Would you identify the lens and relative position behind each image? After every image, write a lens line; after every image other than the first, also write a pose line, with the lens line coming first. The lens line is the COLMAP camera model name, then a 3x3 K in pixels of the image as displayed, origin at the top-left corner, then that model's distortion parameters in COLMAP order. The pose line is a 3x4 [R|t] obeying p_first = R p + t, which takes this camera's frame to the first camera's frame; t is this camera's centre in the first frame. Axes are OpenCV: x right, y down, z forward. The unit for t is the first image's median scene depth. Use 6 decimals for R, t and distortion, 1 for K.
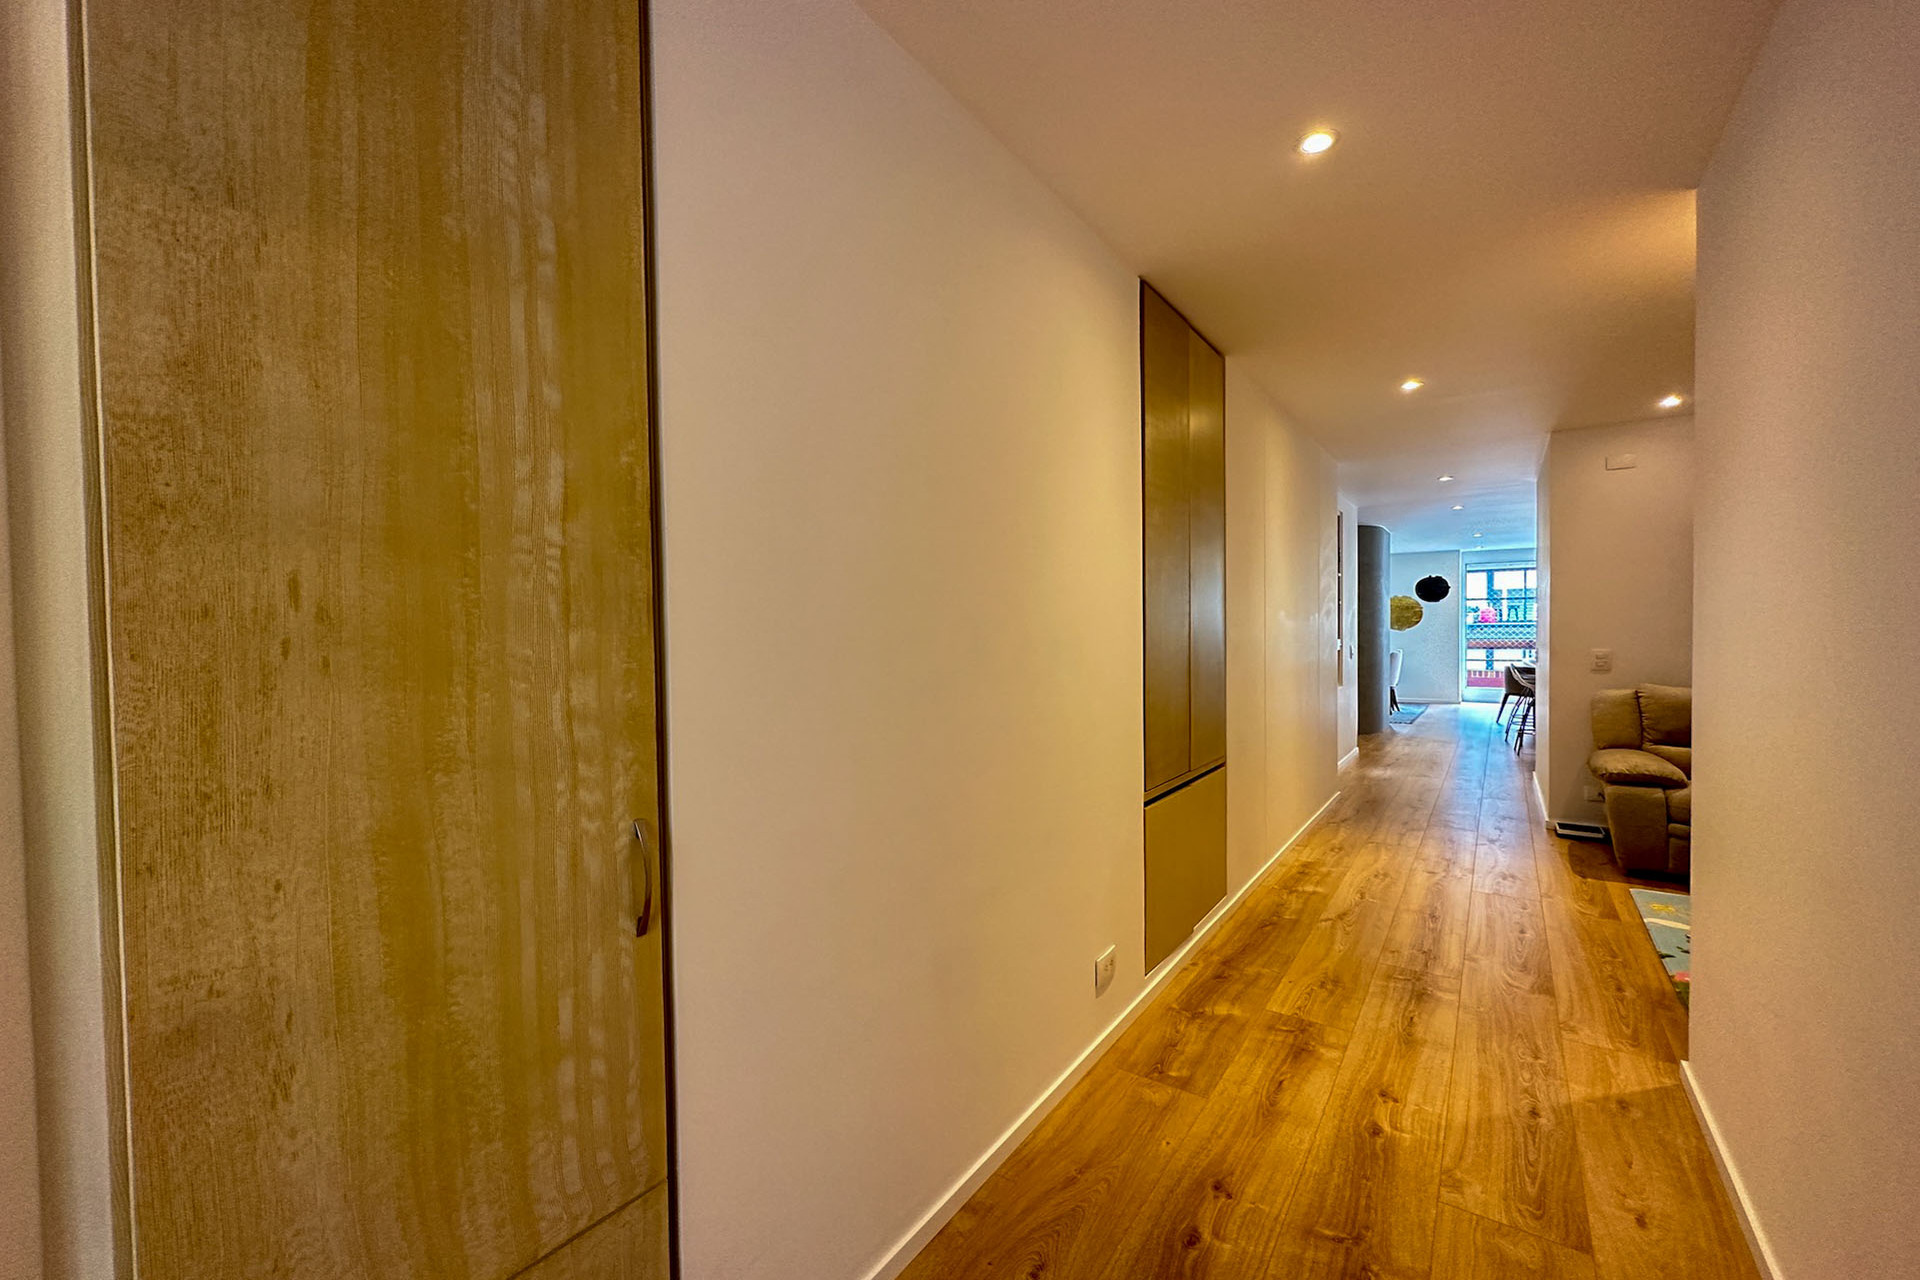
lens RADIAL K [[781.1, 0, 960.5], [0, 781.1, 640.5], [0, 0, 1]] dist [-0.001461, -0.000038]
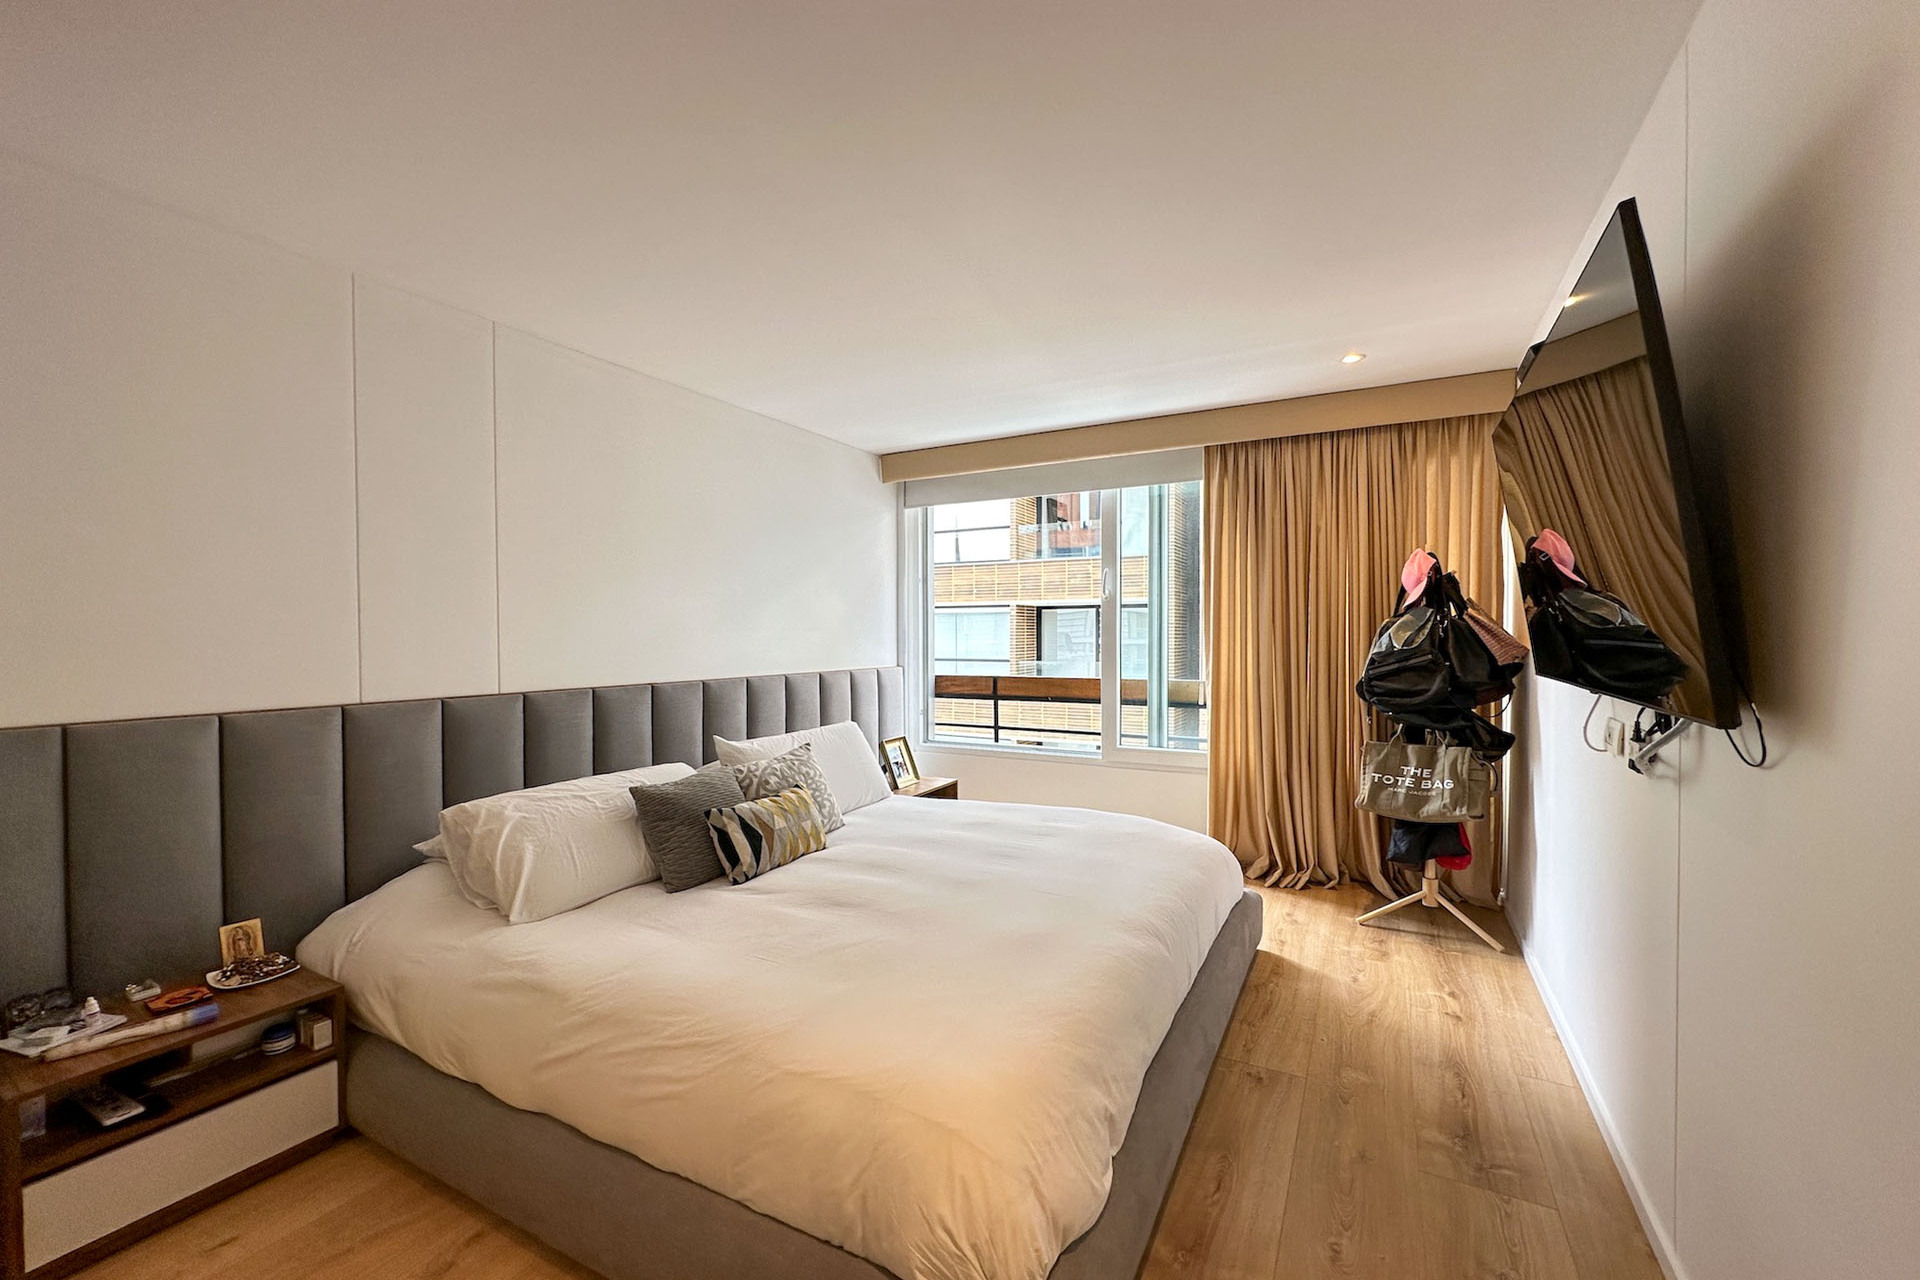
lens RADIAL K [[781.1, 0, 960.5], [0, 781.1, 640.5], [0, 0, 1]] dist [-0.001461, -0.000038]
pose [[-0.993731, -0.005050, -0.111684, 1.418398], [-0.009629, 0.999134, 0.040490, -0.051226], [0.111382, 0.041312, -0.992919, 2.047463]]
